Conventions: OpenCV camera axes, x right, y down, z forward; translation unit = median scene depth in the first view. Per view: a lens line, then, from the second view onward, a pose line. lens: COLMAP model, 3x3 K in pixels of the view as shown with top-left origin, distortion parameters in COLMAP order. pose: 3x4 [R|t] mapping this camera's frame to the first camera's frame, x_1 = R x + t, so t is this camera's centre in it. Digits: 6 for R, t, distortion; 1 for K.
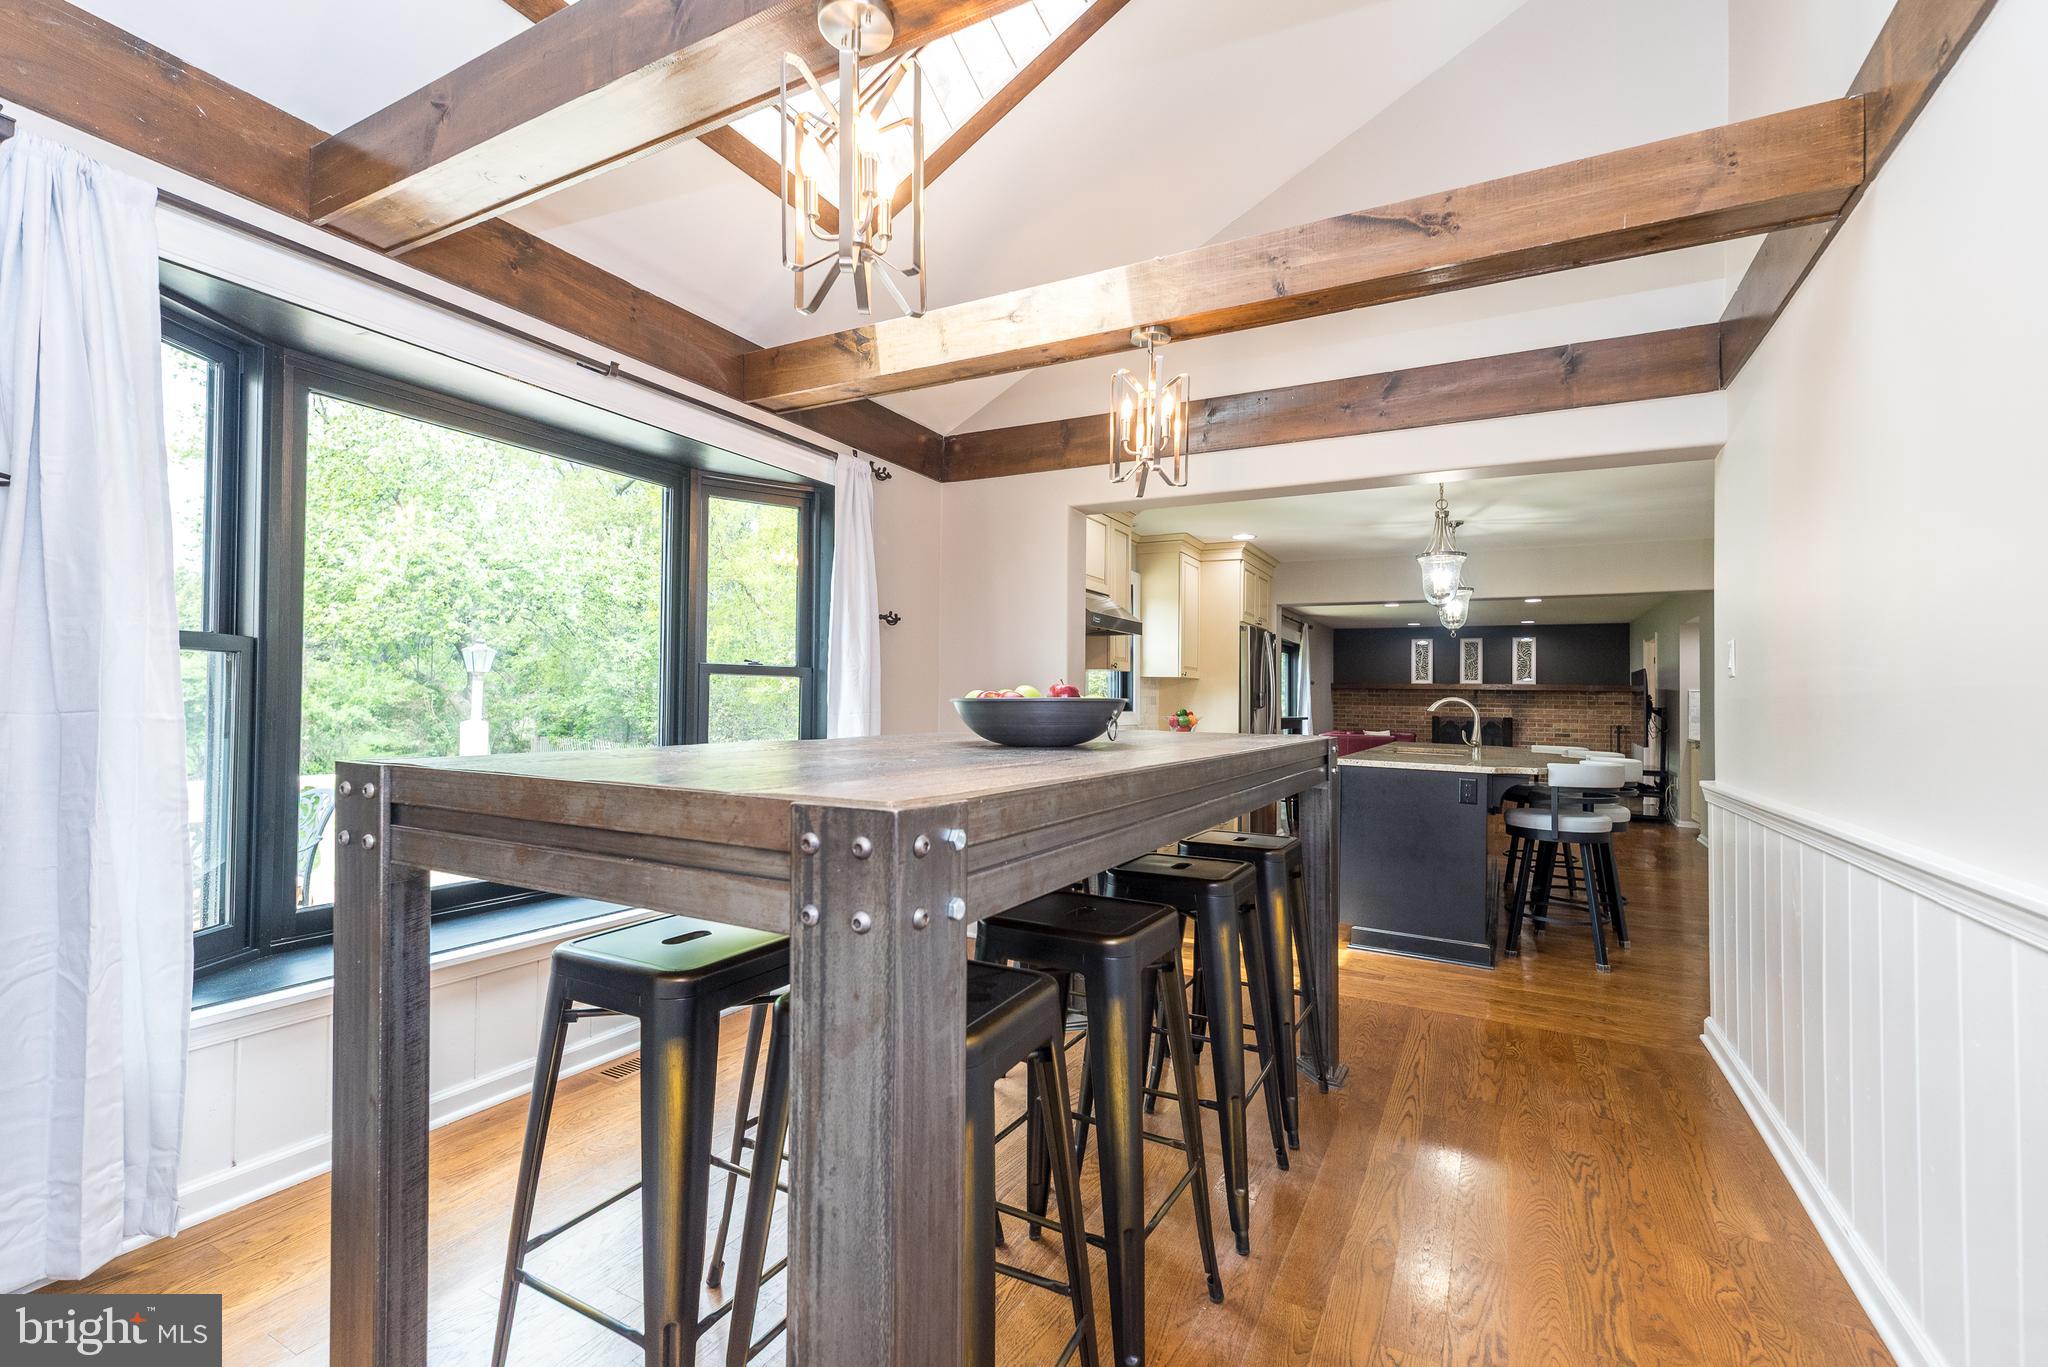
lens RADIAL K [[892.2, 0, 1007.2], [0, 892.2, 654.6], [0, 0, 1]] dist [0.006356, 0.000518]
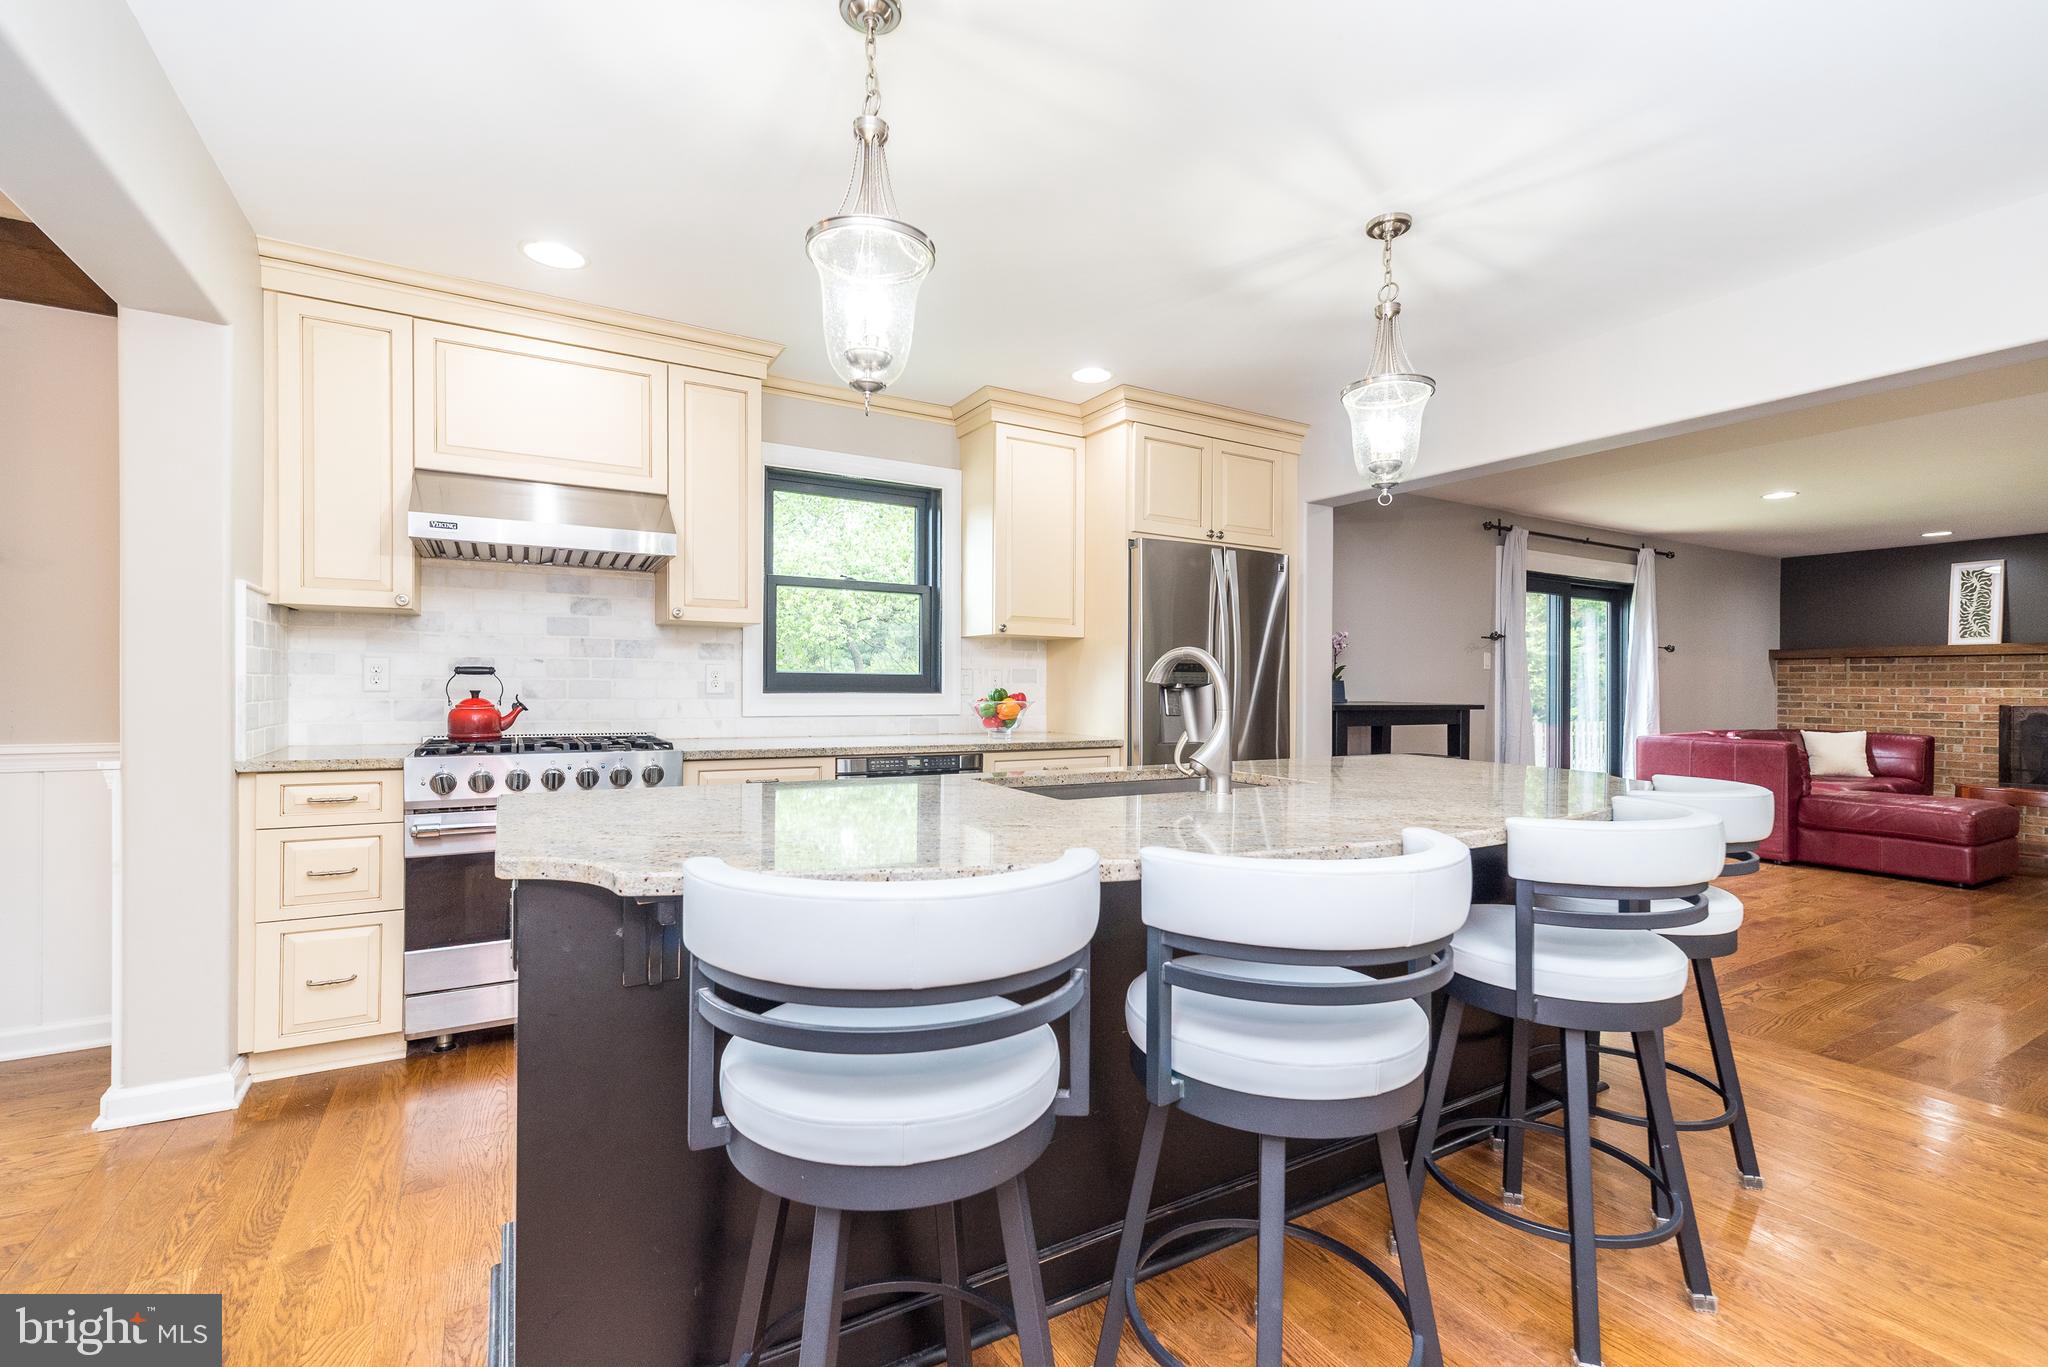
lens RADIAL K [[892.2, 0, 1015.2], [0, 892.2, 678.2], [0, 0, 1]] dist [0.006356, 0.000518]
pose [[0.858618, -0.016642, -0.512346, 0.260633], [0.033850, 0.999132, 0.024274, 0.021035], [0.511498, -0.038185, 0.858436, 0.258256]]
